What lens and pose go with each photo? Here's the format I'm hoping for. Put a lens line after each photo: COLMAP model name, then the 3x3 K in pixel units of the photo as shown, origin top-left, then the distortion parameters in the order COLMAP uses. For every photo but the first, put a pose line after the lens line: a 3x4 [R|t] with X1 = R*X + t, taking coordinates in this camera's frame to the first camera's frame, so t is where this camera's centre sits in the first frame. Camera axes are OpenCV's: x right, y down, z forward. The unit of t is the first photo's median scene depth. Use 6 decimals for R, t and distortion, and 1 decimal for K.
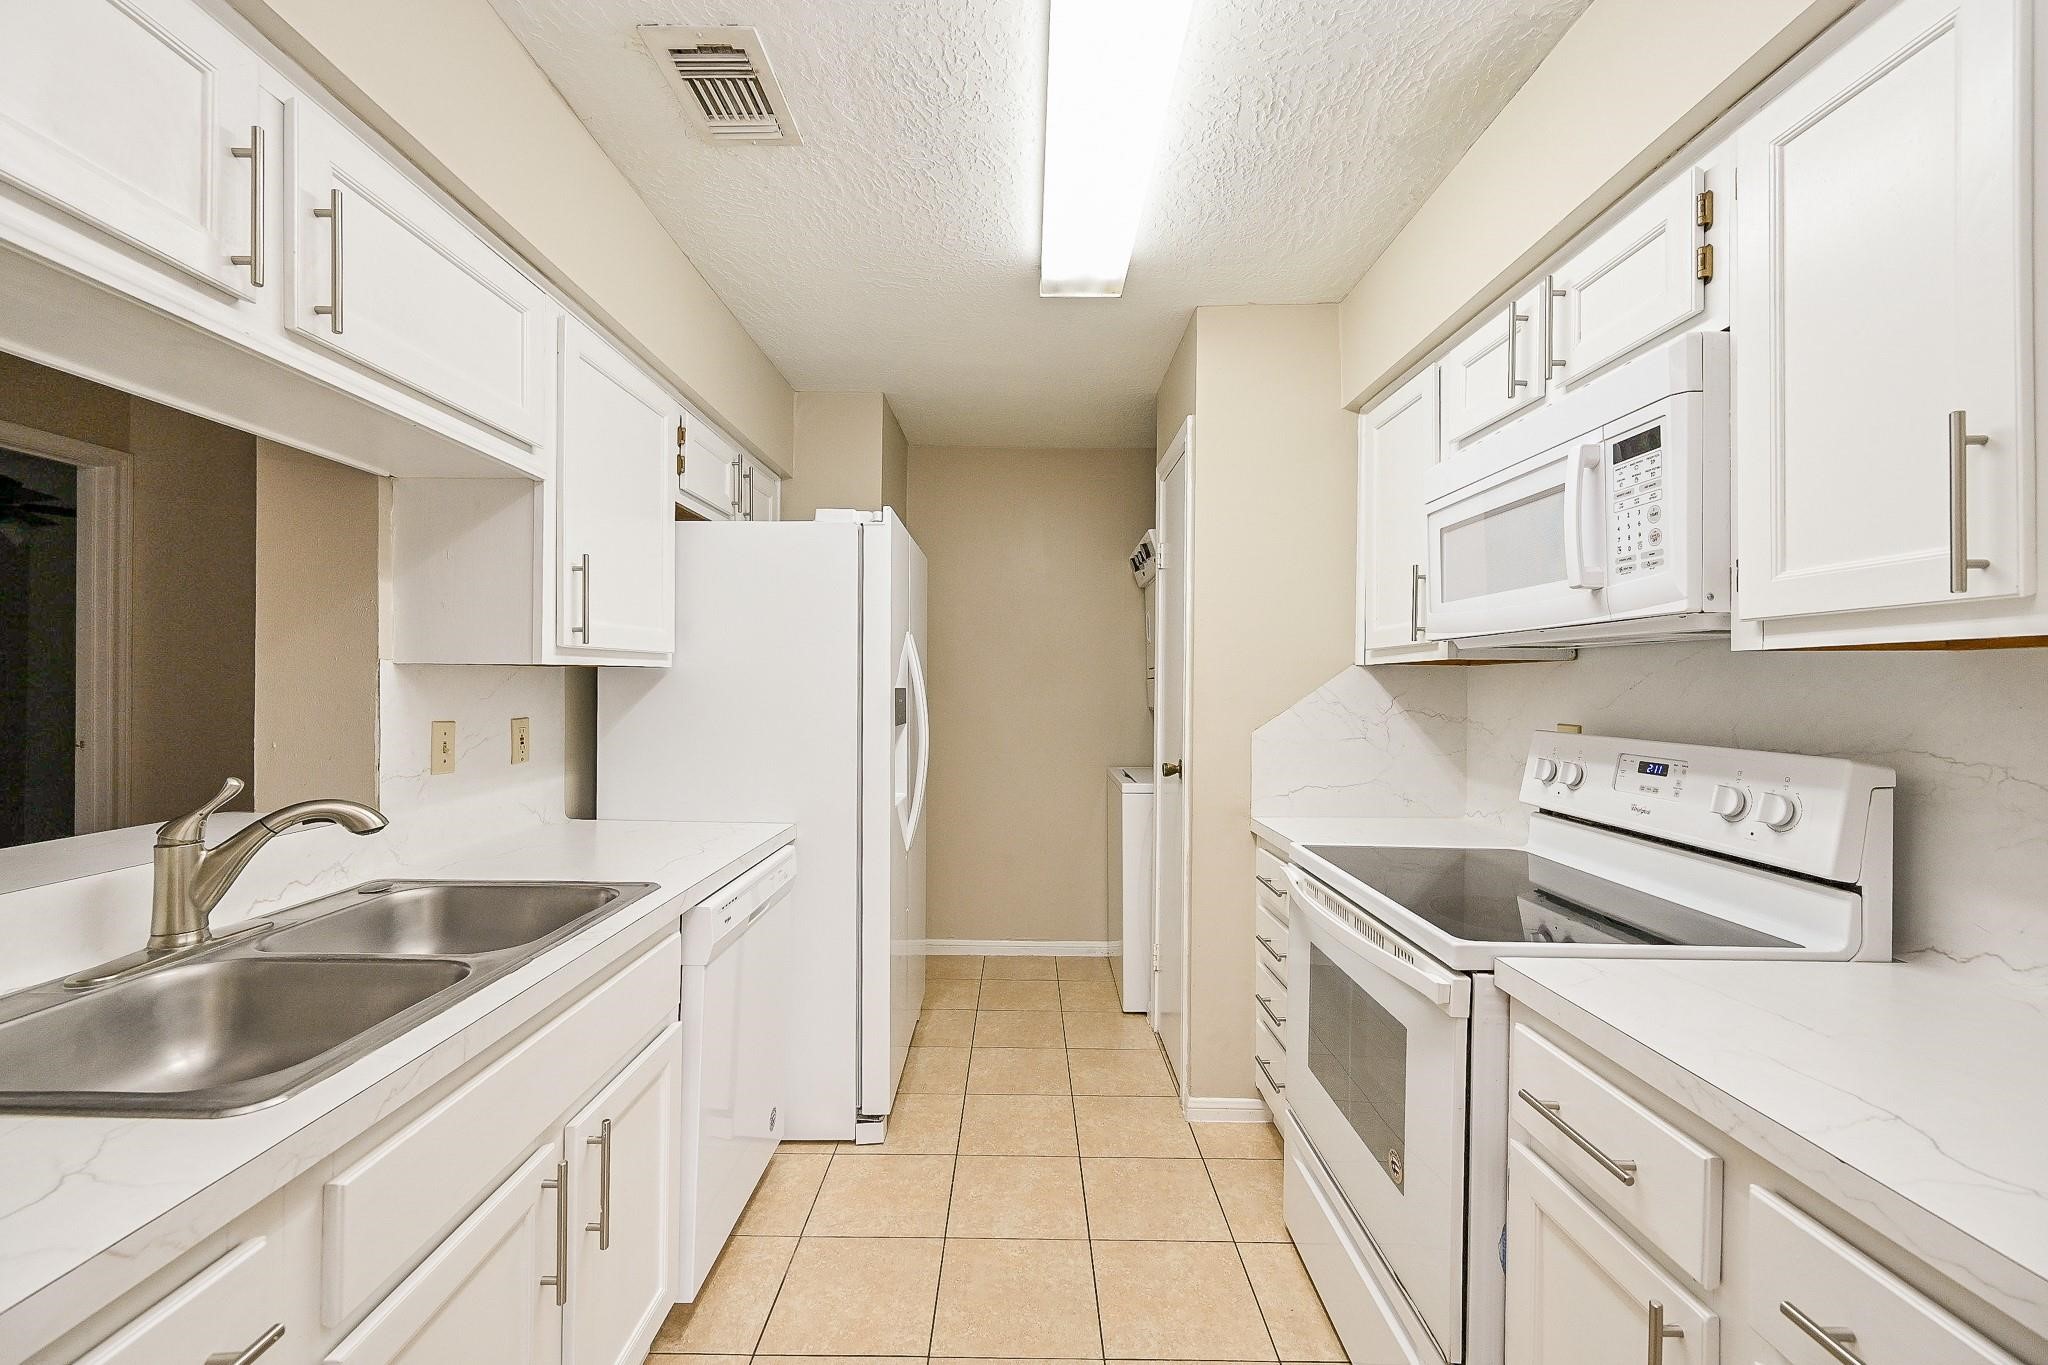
lens RADIAL K [[829.1, 0, 1021.8], [0, 829.1, 680.6], [0, 0, 1]] dist [-0.003731, 0.000620]
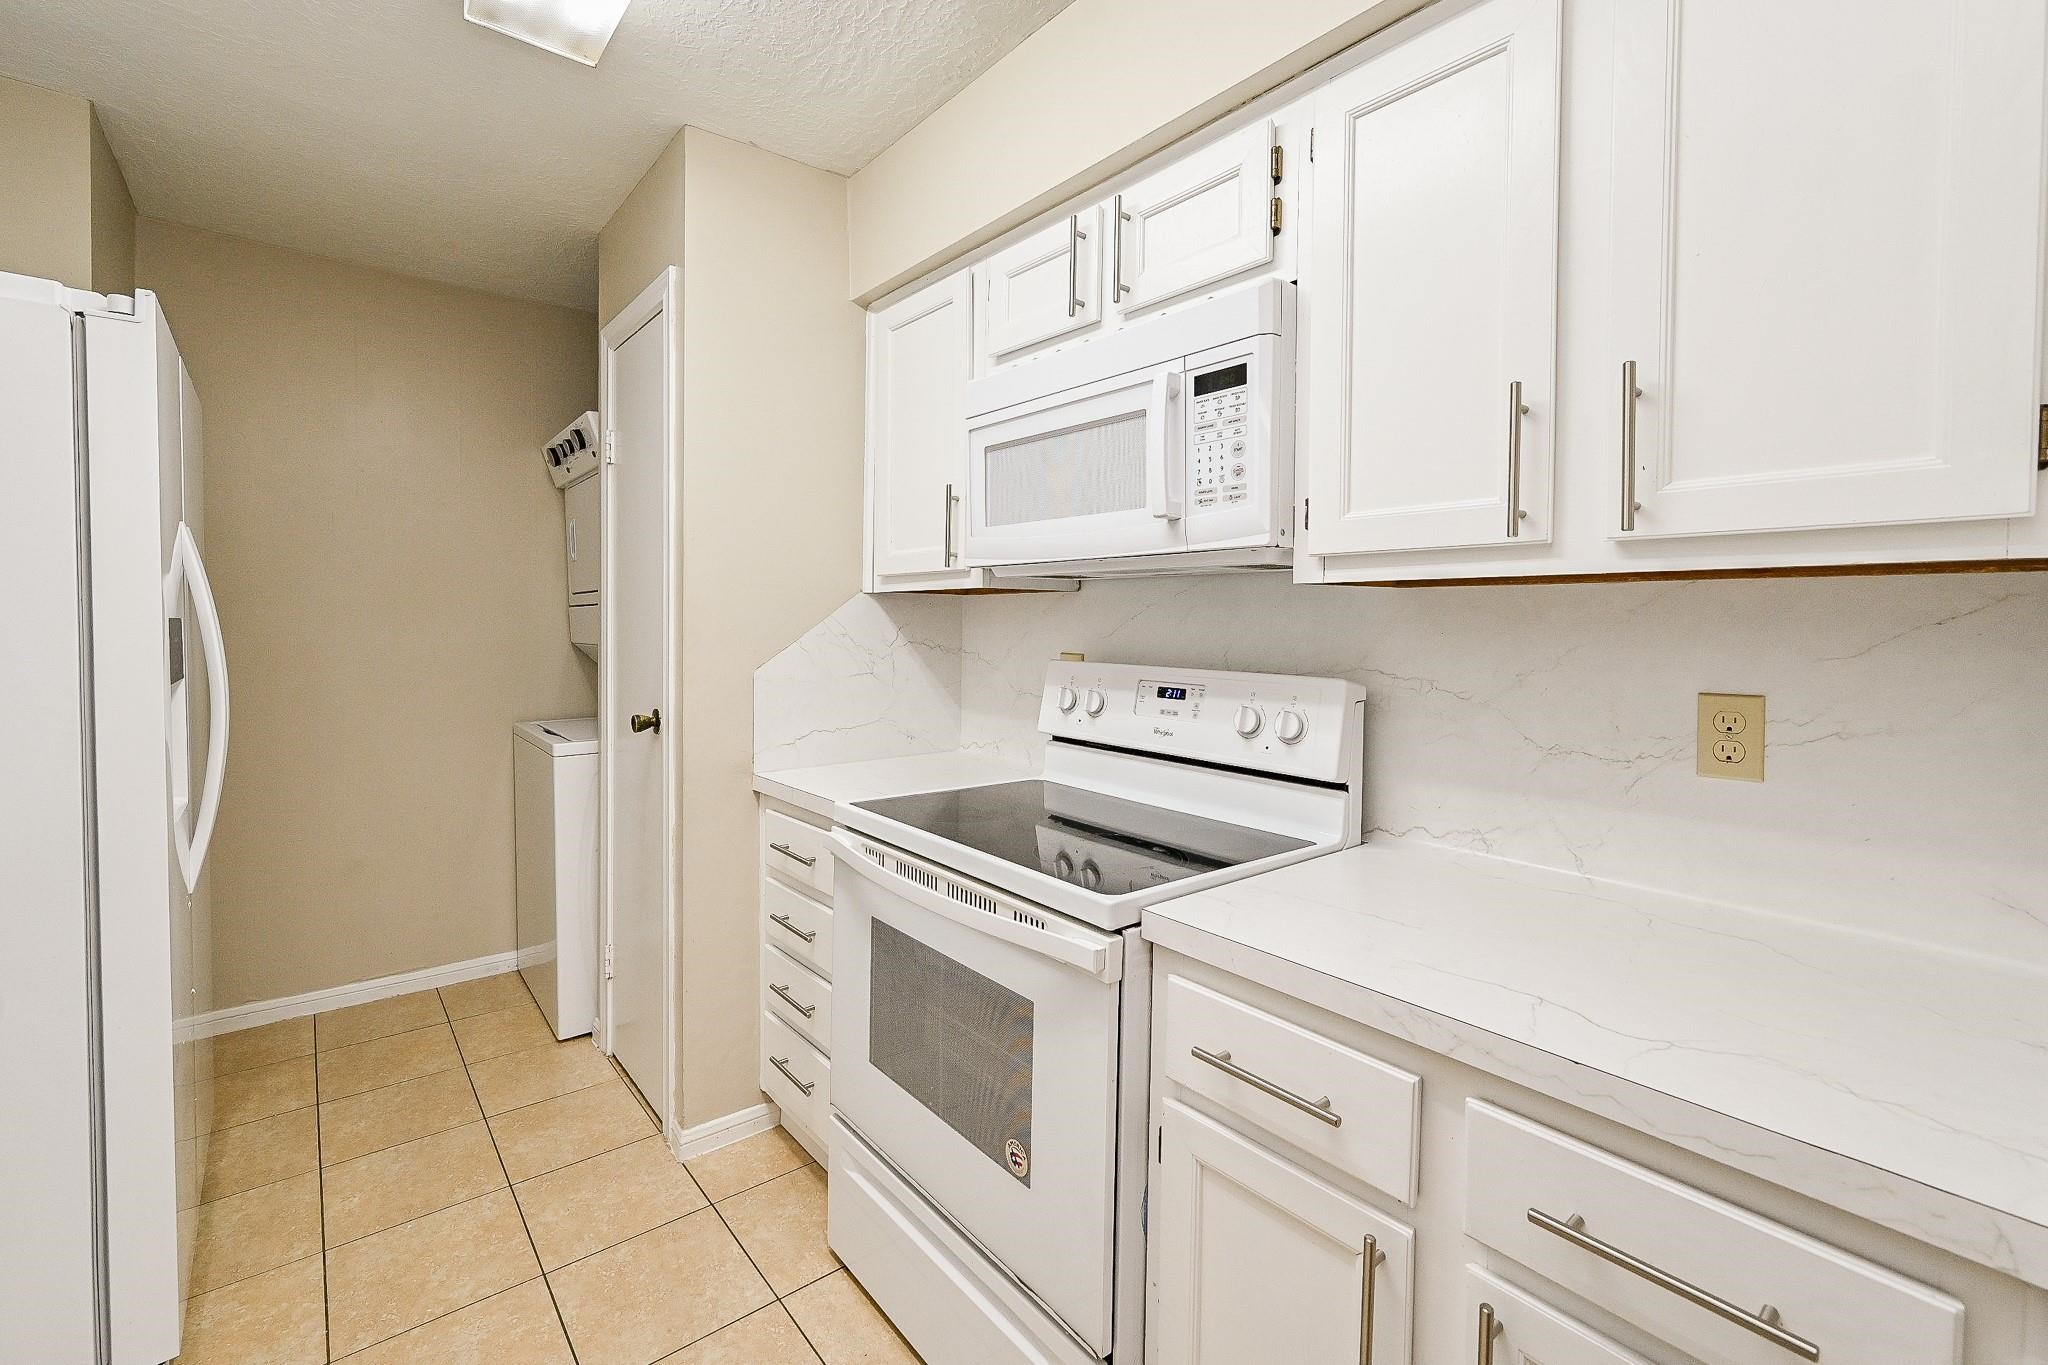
lens RADIAL K [[867.7, 0, 981.8], [0, 867.7, 641.7], [0, 0, 1]] dist [-0.001148, -0.000495]
pose [[0.781378, -0.016708, 0.623835, -0.117979], [-0.005710, 0.999408, 0.033919, 0.002705], [-0.624032, -0.030066, 0.780820, 0.251957]]
